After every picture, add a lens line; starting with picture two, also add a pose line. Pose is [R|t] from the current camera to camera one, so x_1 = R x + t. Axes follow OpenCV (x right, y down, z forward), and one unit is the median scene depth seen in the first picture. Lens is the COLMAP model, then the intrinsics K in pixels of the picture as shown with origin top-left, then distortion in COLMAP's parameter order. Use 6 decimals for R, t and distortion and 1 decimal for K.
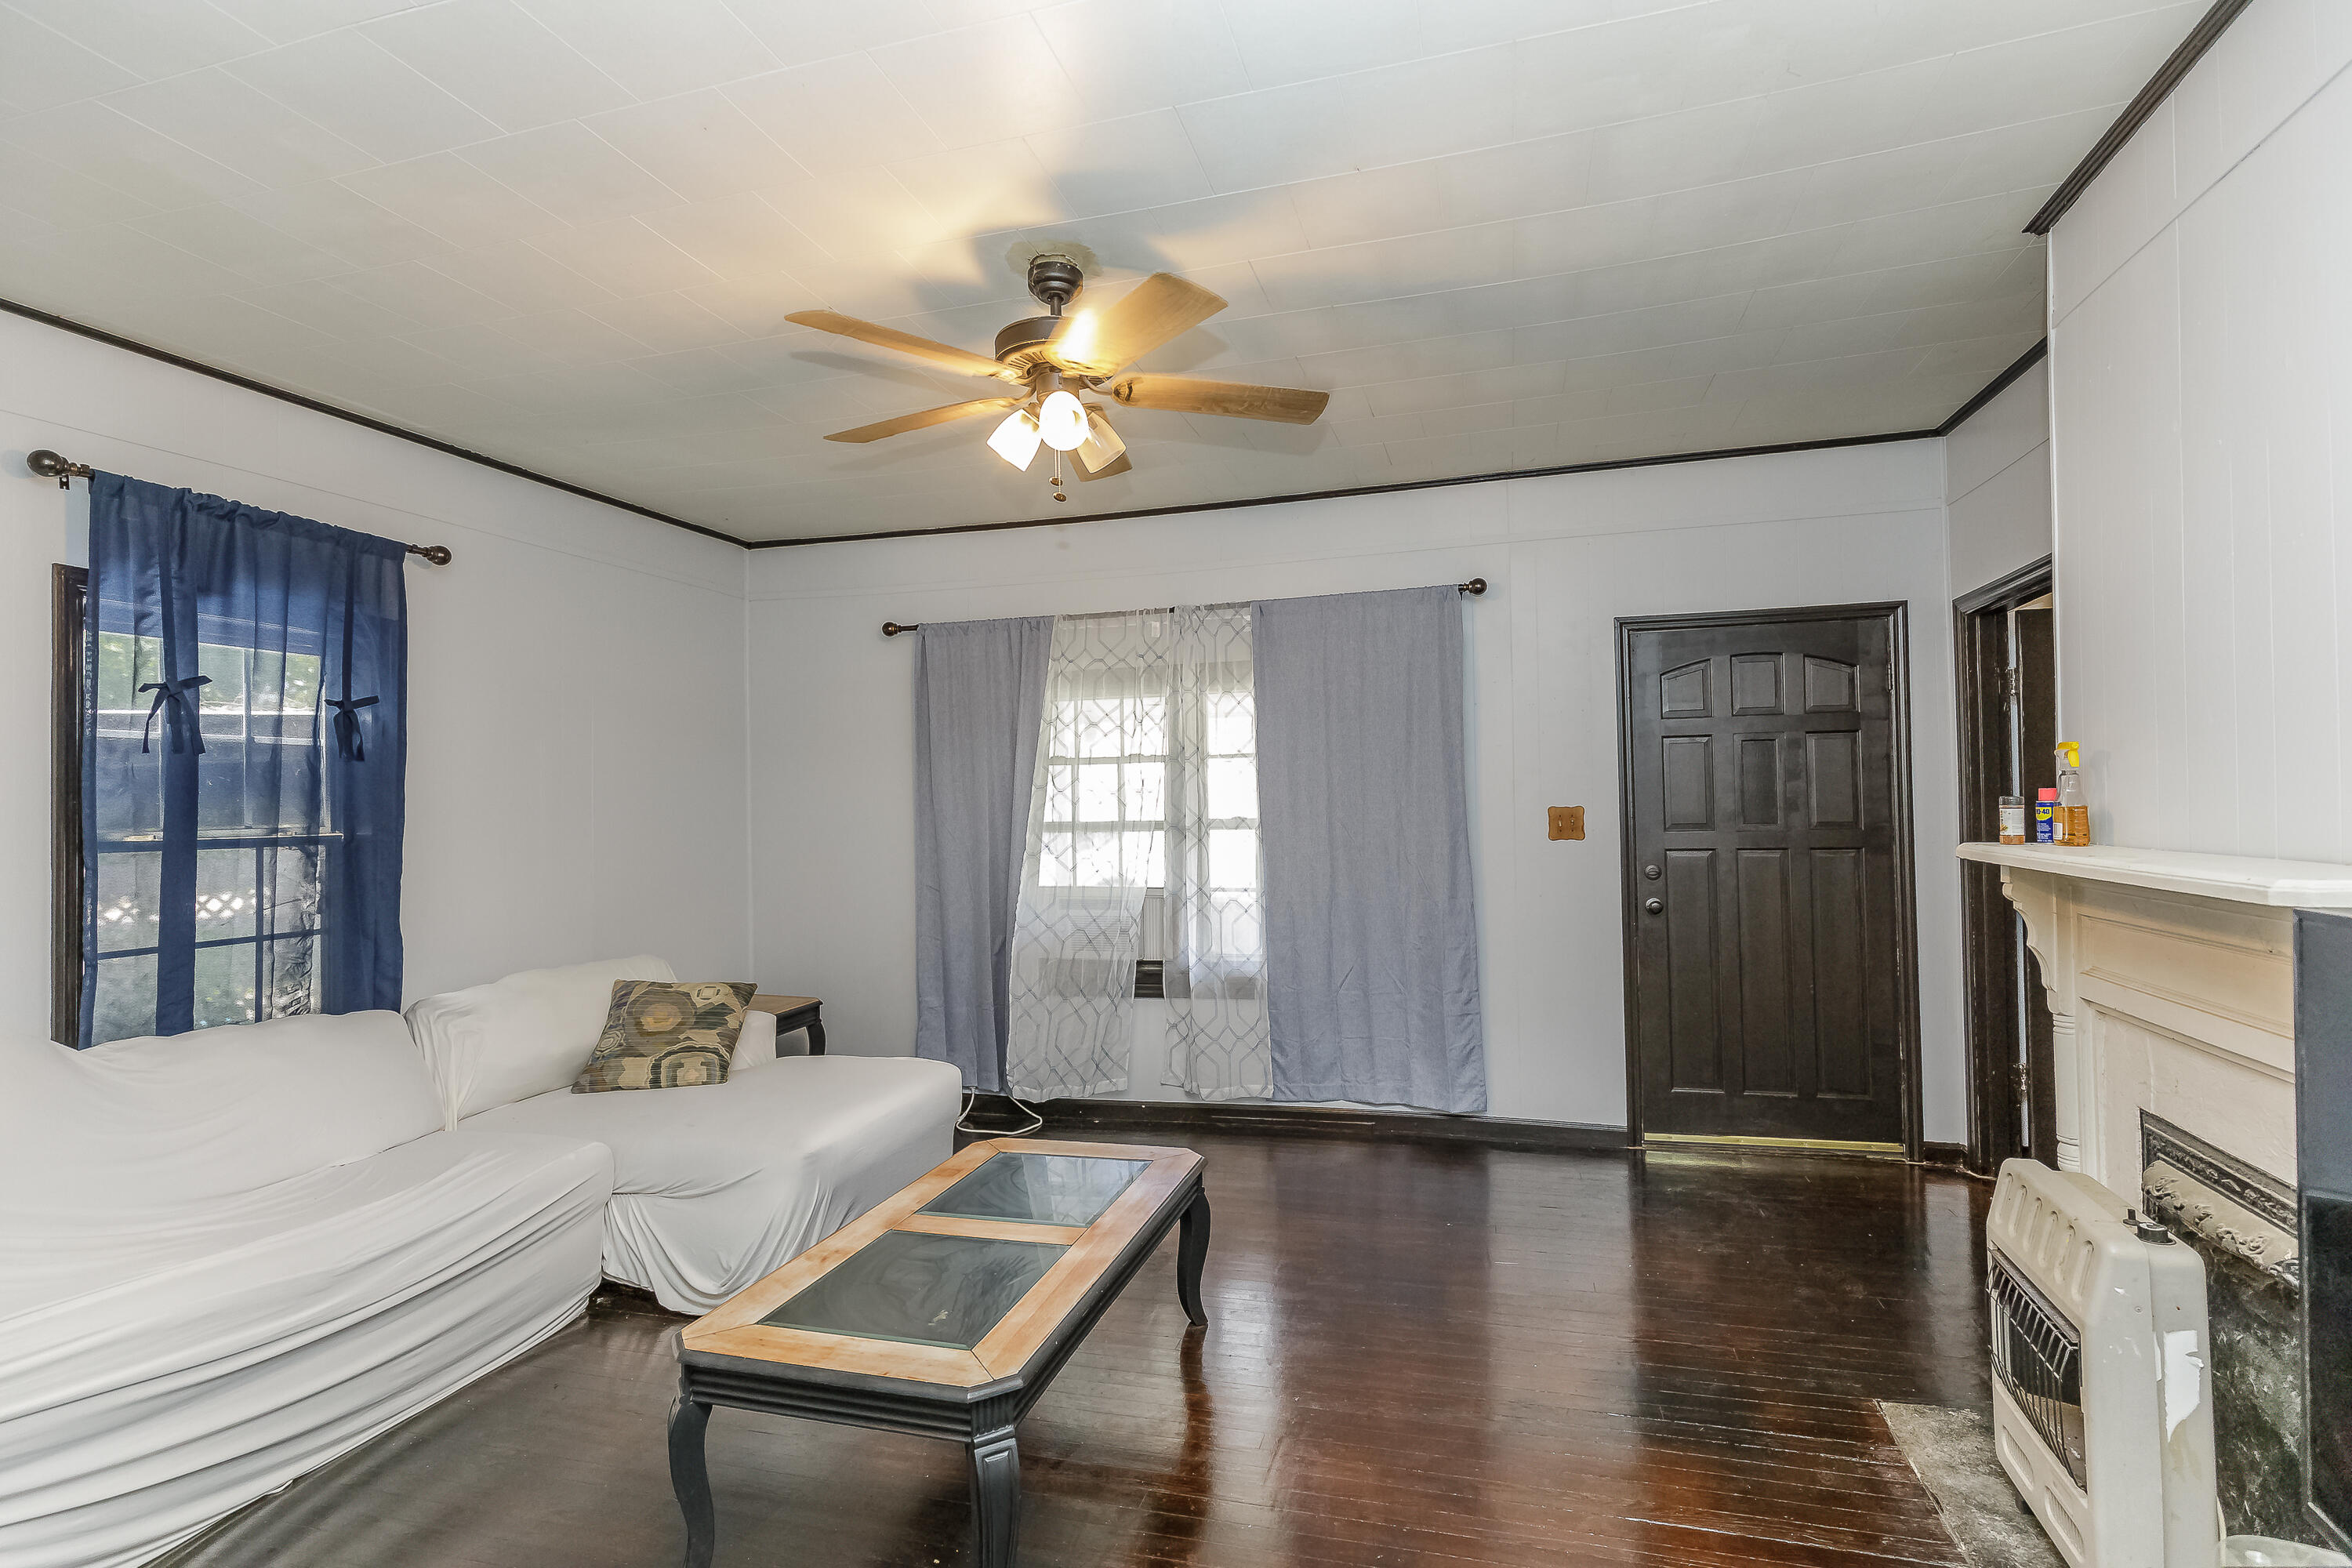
lens RADIAL K [[1127.3, 0, 1176.0], [0, 1127.3, 784.0], [0, 0, 1]] dist [0.003065, 0.000288]
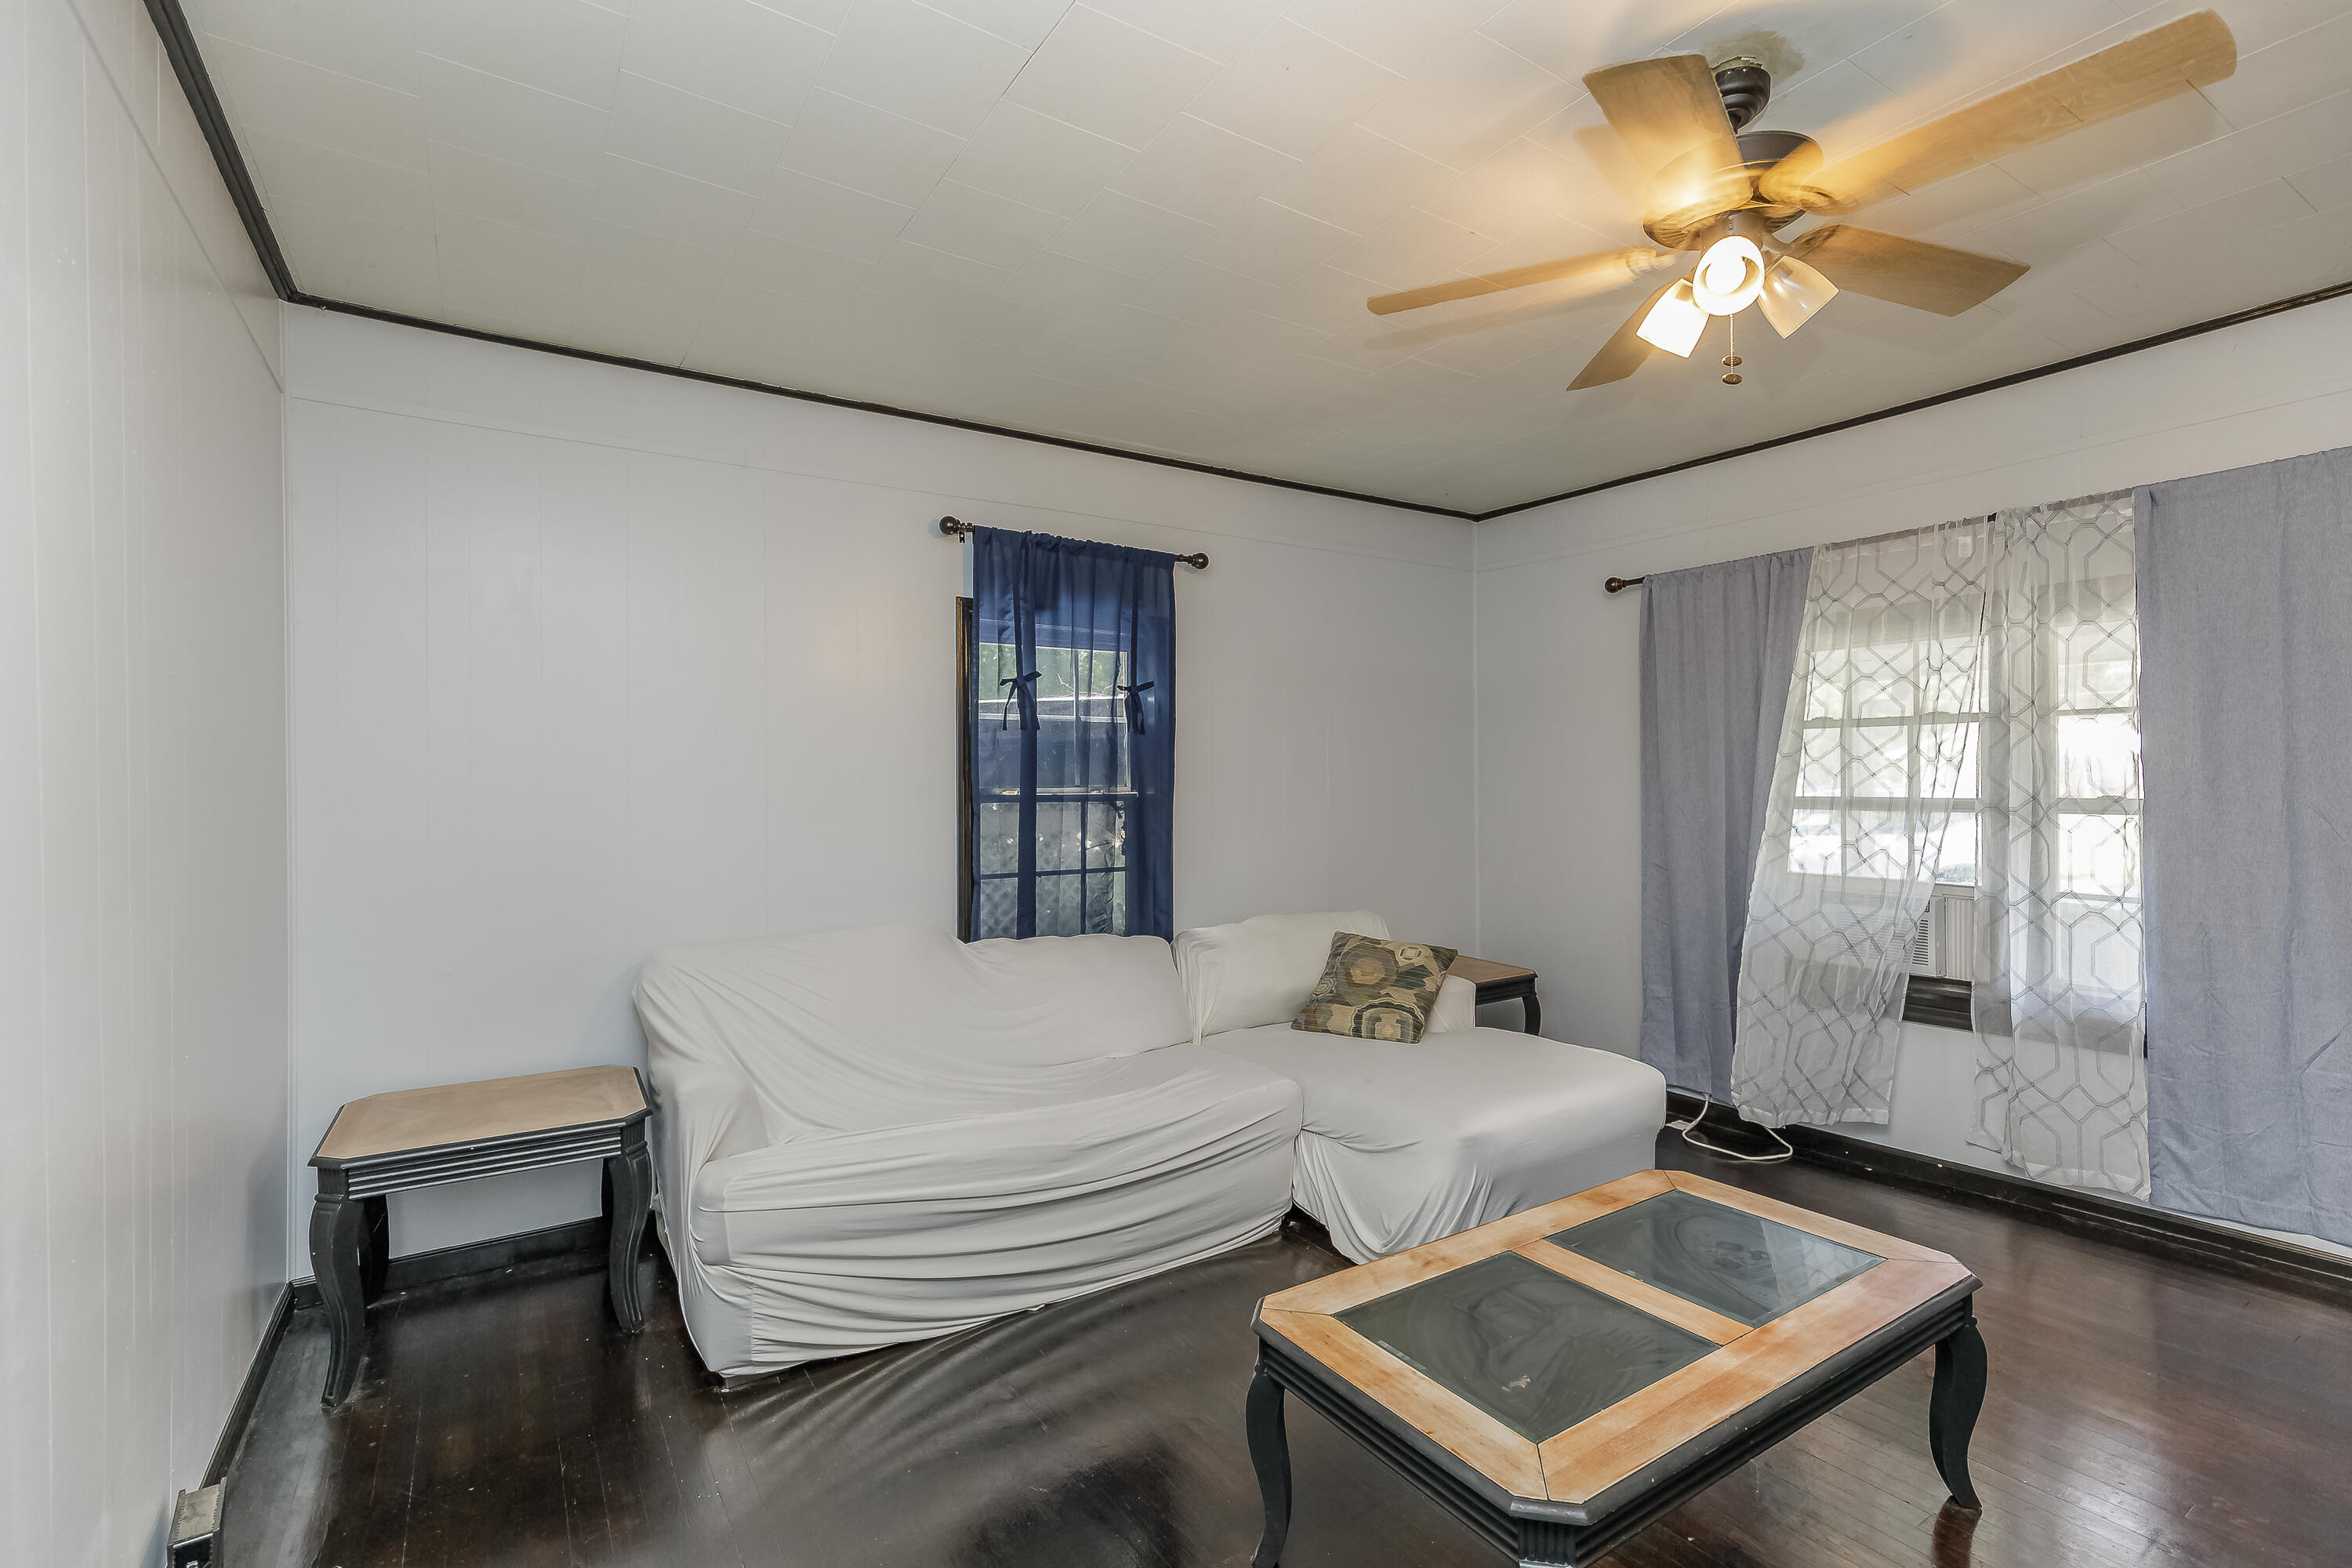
lens RADIAL K [[1059.4, 0, 1175.3], [0, 1059.4, 780.2], [0, 0, 1]] dist [0.010181, 0.000265]
pose [[0.759894, 0.014042, -0.649896, 0.057066], [0.002498, 0.999696, 0.024520, 0.001358], [0.650042, -0.020256, 0.759628, 0.129380]]
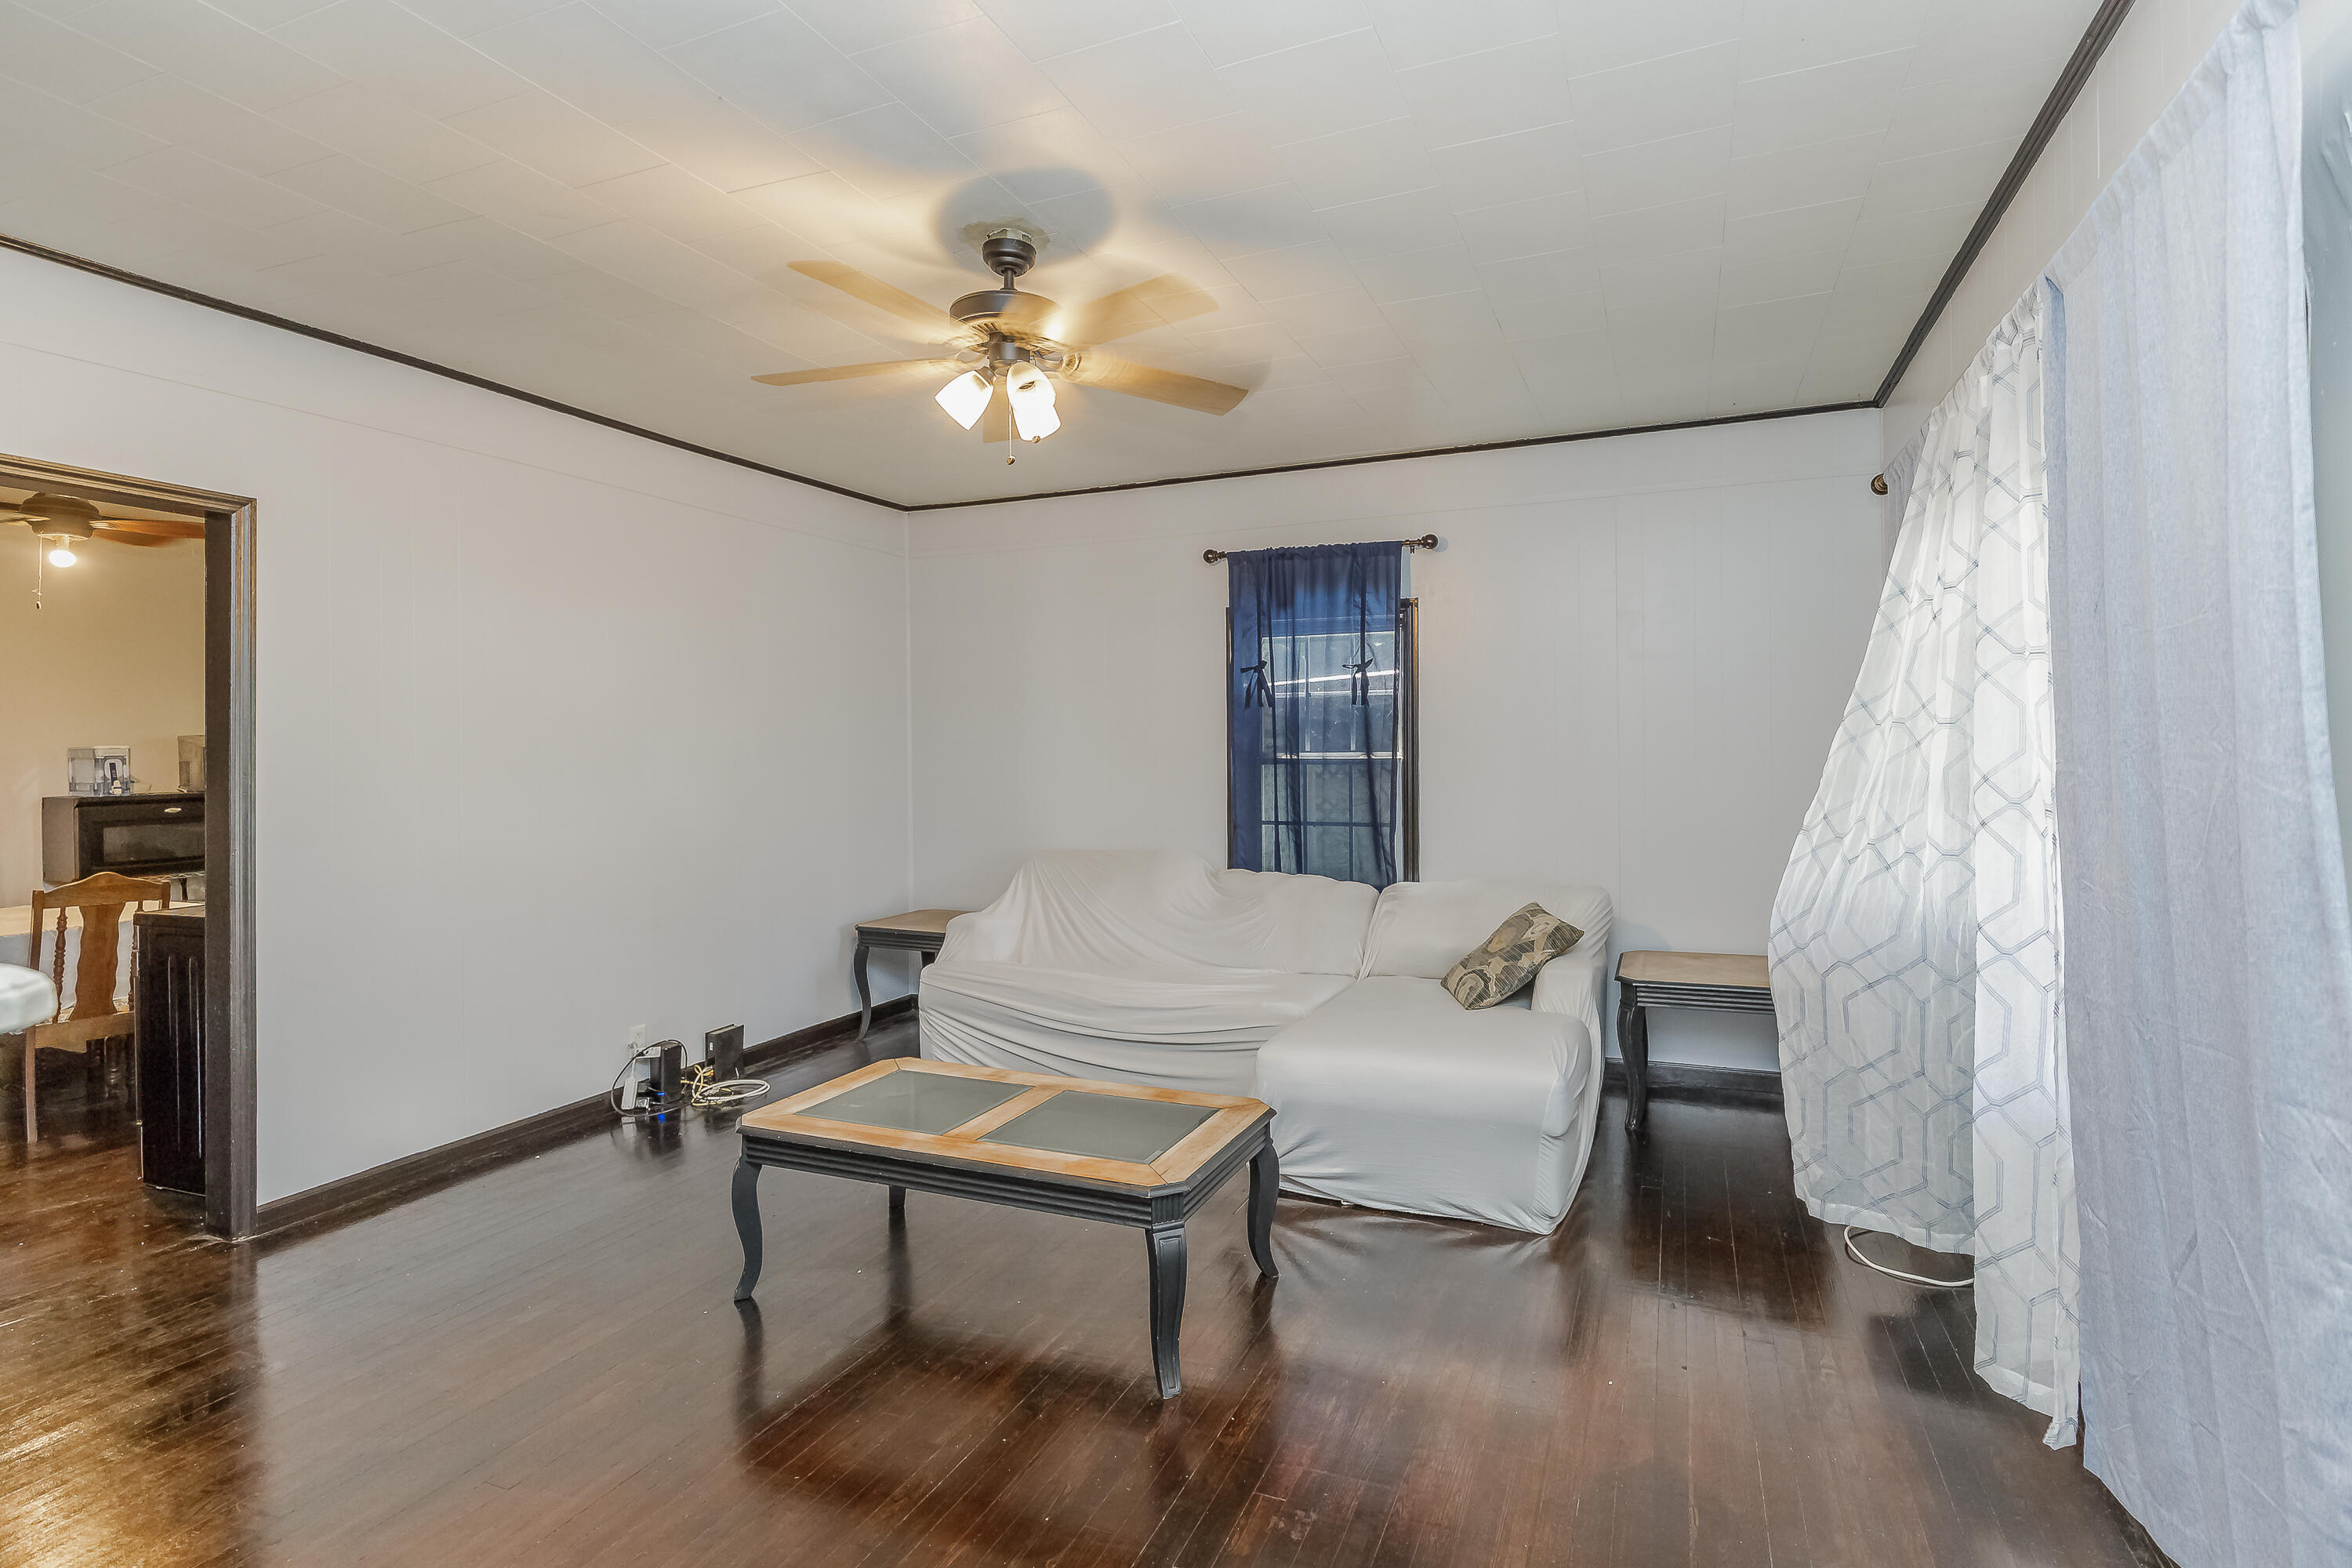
lens RADIAL K [[1109.3, 0, 1201.4], [0, 1109.3, 737.5], [0, 0, 1]] dist [0.001265, 0.000008]
pose [[-0.102257, 0.010918, -0.994698, 0.620941], [0.027001, 0.999602, 0.008196, 0.001353], [0.994391, -0.026020, -0.102511, 0.864138]]
